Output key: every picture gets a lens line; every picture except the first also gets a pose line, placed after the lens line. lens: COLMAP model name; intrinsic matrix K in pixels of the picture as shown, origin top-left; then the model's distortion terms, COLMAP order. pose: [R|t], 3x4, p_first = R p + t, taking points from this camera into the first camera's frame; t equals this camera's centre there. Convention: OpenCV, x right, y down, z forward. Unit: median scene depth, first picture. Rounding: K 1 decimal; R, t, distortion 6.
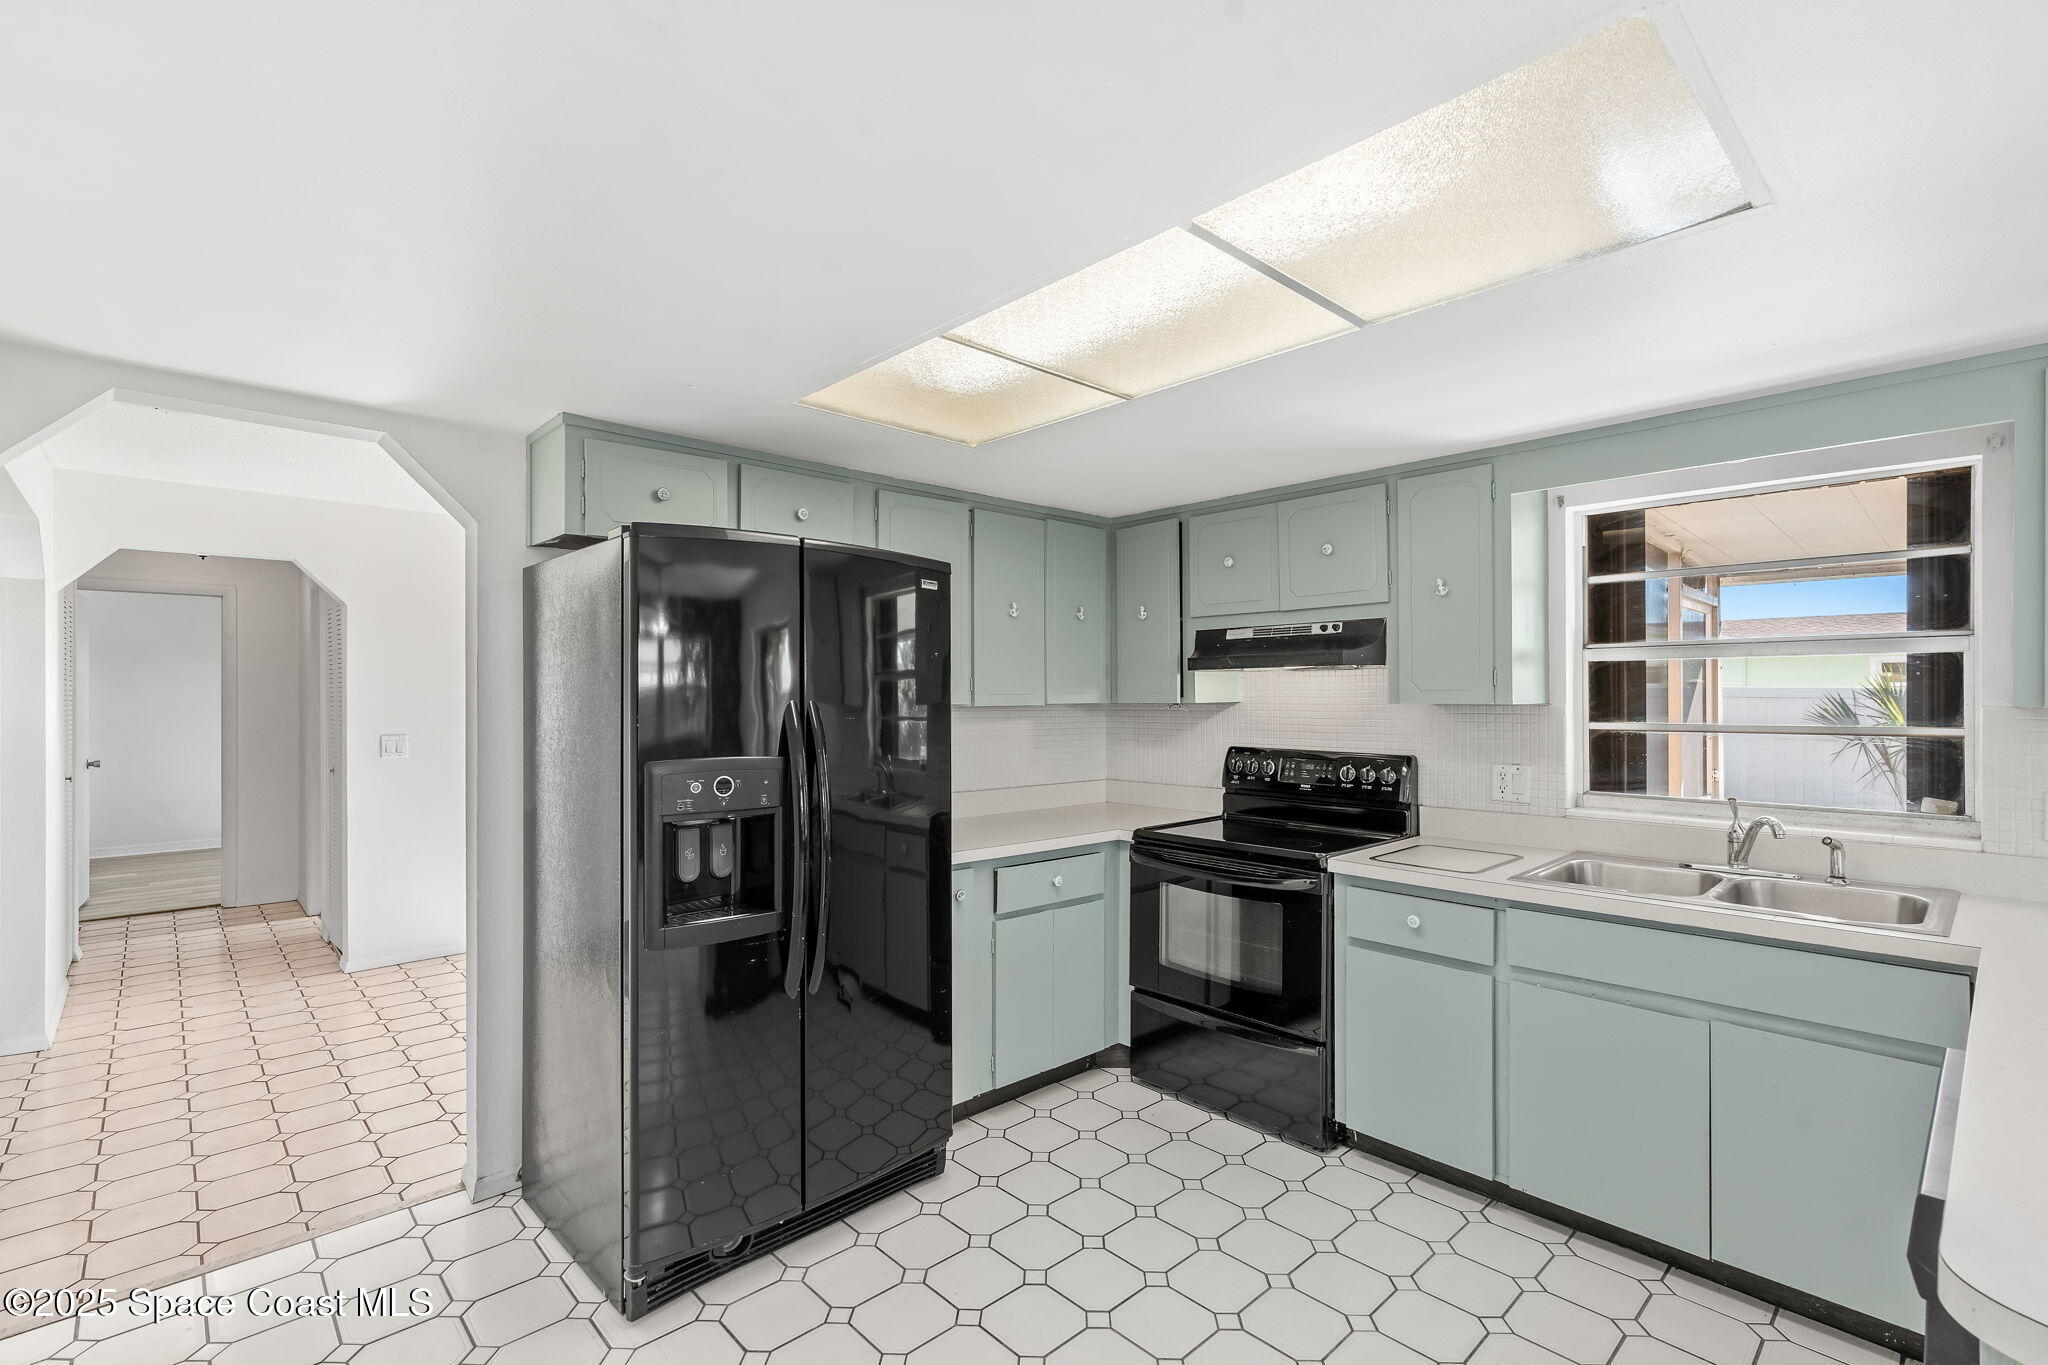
lens RADIAL K [[924.0, 0, 1029.1], [0, 924.0, 685.7], [0, 0, 1]] dist [-0.008866, 0.001326]
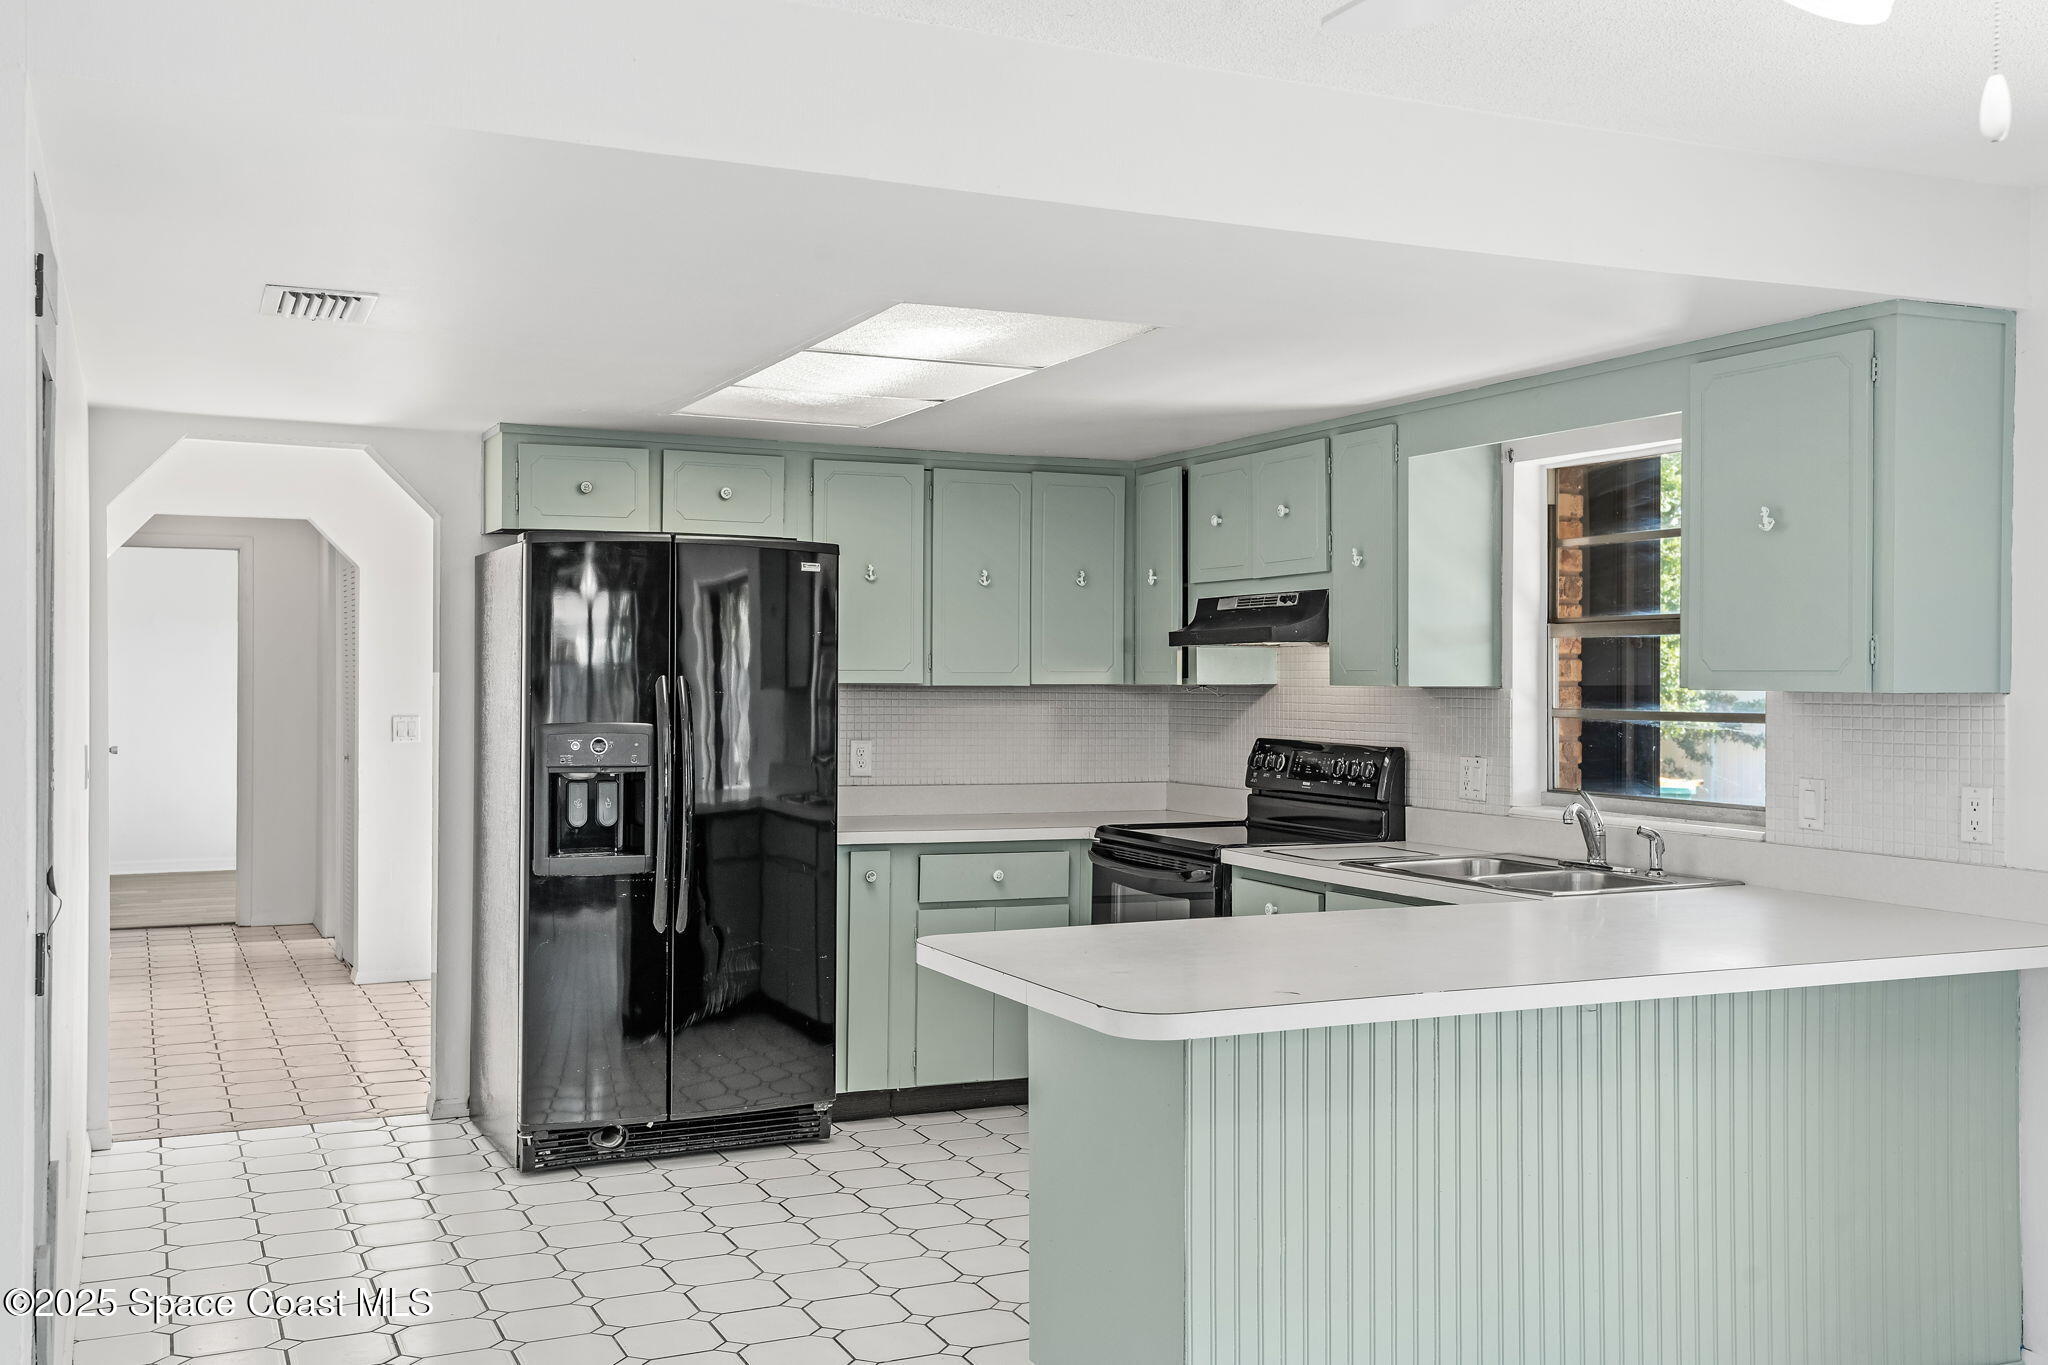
lens RADIAL K [[1884.0, 0, 1054.5], [0, 1884.0, 677.1], [0, 0, 1]] dist [0.034693, 0.000000]
pose [[0.952720, 0.006630, -0.303777, 0.673113], [-0.004327, 0.999957, 0.008254, -0.002439], [0.303818, -0.006549, 0.952707, -0.798522]]
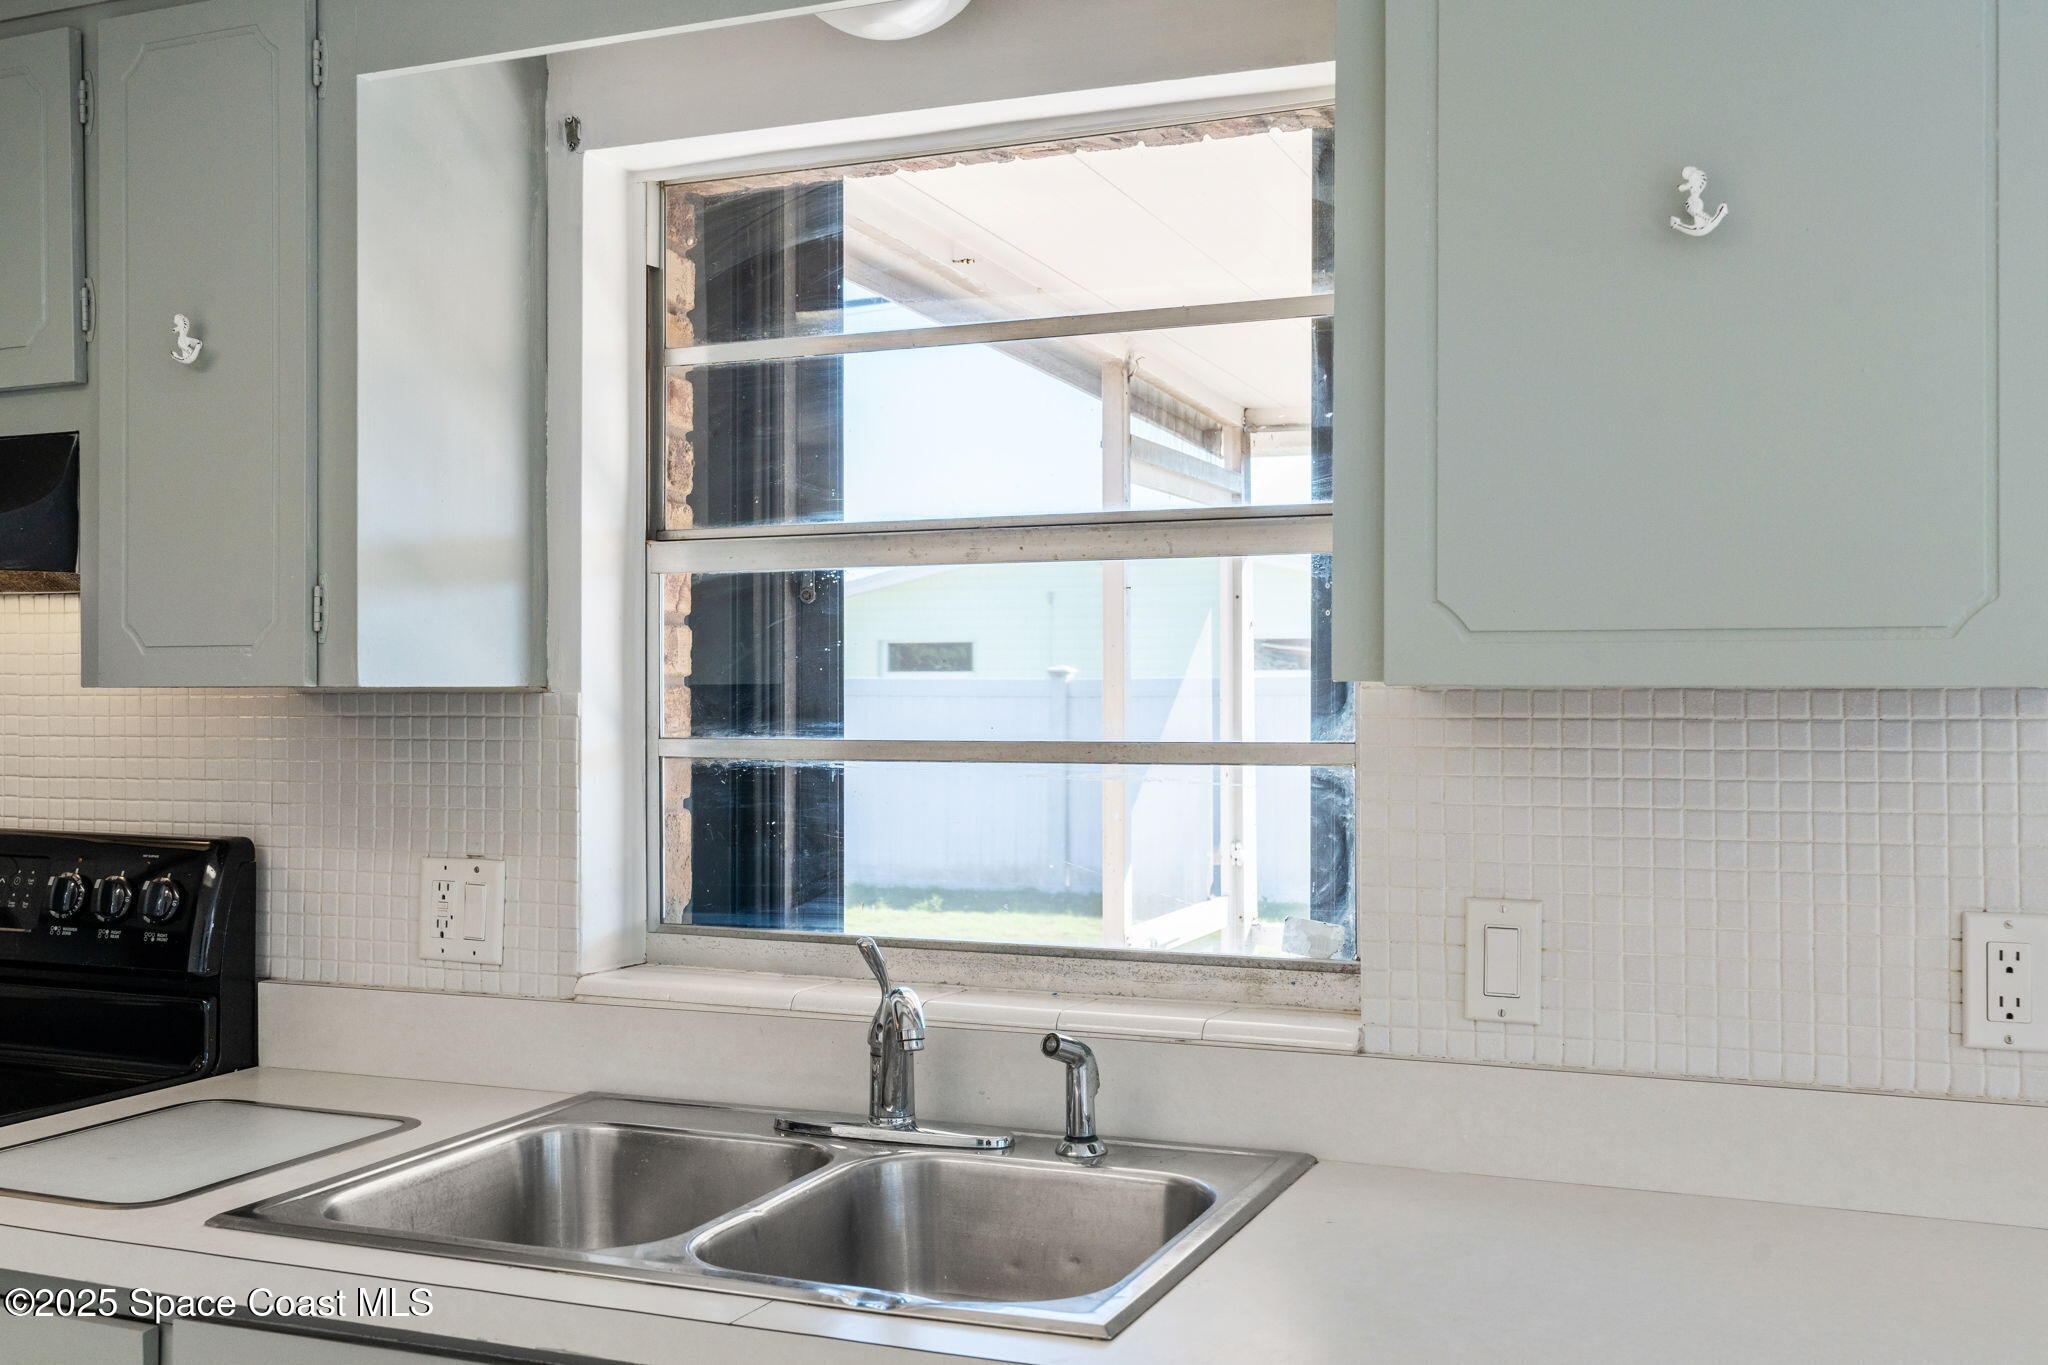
lens RADIAL K [[2045.5, 0, 1032.6], [0, 2045.5, 664.3], [0, 0, 1]] dist [-0.000170, 0.000000]
pose [[0.917241, 0.006530, 0.398279, 0.400313], [-0.004542, 0.999972, -0.005934, 0.013599], [-0.398307, 0.003634, 0.917245, 0.175635]]
